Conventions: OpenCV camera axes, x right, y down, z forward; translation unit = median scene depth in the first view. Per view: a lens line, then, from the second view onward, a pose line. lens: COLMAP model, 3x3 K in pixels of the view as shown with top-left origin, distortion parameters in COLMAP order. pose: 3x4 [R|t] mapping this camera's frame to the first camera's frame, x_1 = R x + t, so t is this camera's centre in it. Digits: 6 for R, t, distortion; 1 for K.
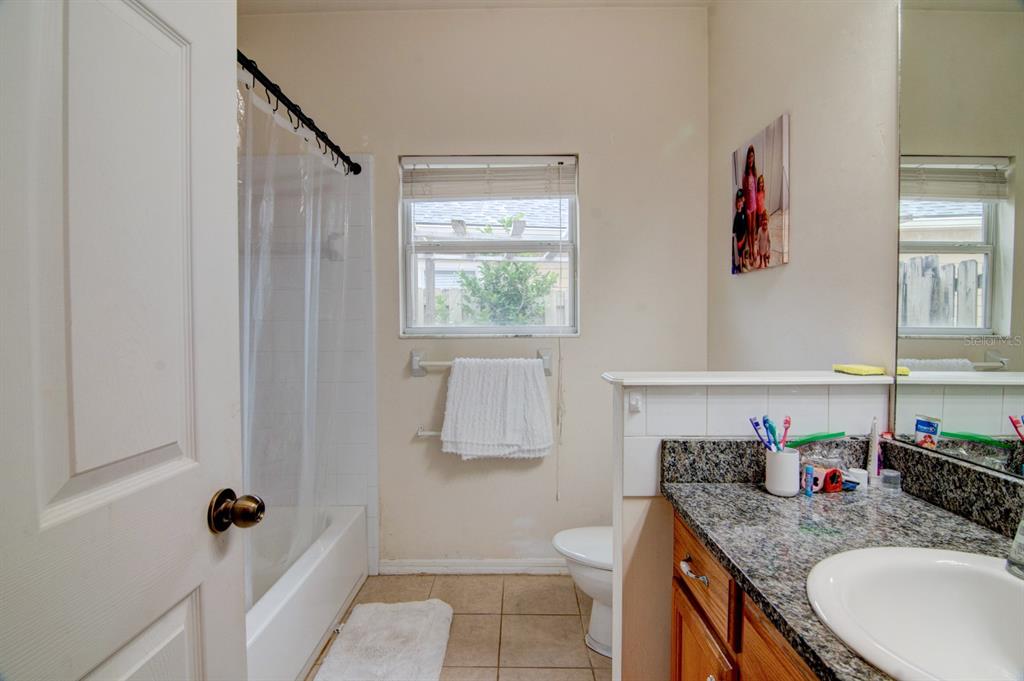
lens RADIAL K [[505.5, 0, 512.8], [0, 505.5, 339.0], [0, 0, 1]] dist [-0.007801, -0.010162]
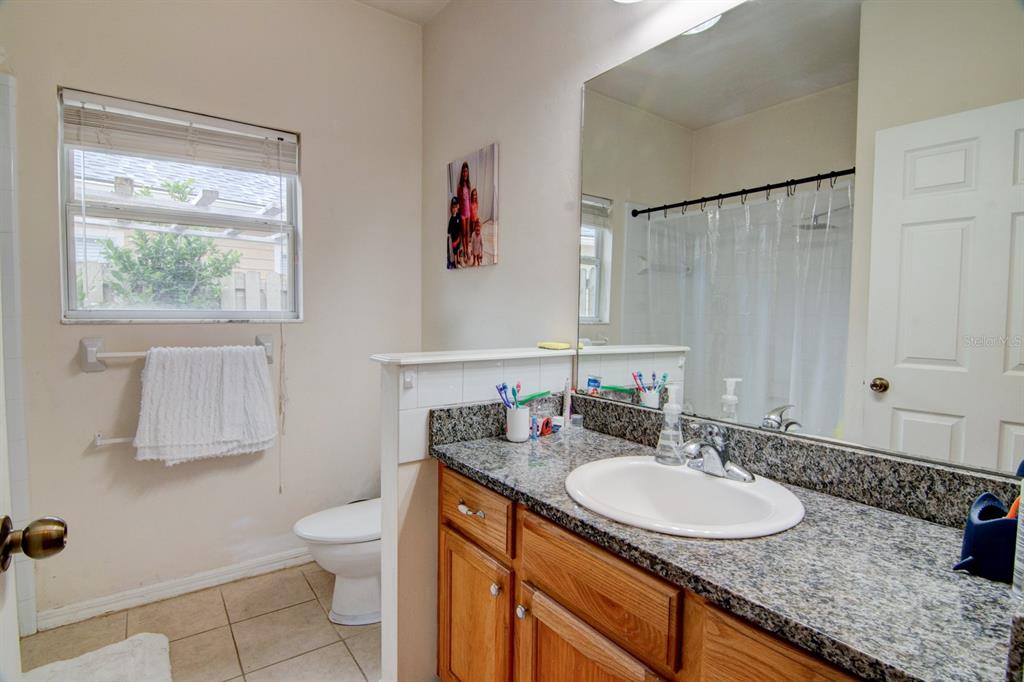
lens RADIAL K [[505.5, 0, 506.2], [0, 505.5, 339.8], [0, 0, 1]] dist [-0.007801, -0.010162]
pose [[0.801697, -0.018049, 0.597458, -0.158248], [0.001881, 0.999615, 0.027674, 0.003620], [-0.597727, -0.021062, 0.801423, -0.021804]]
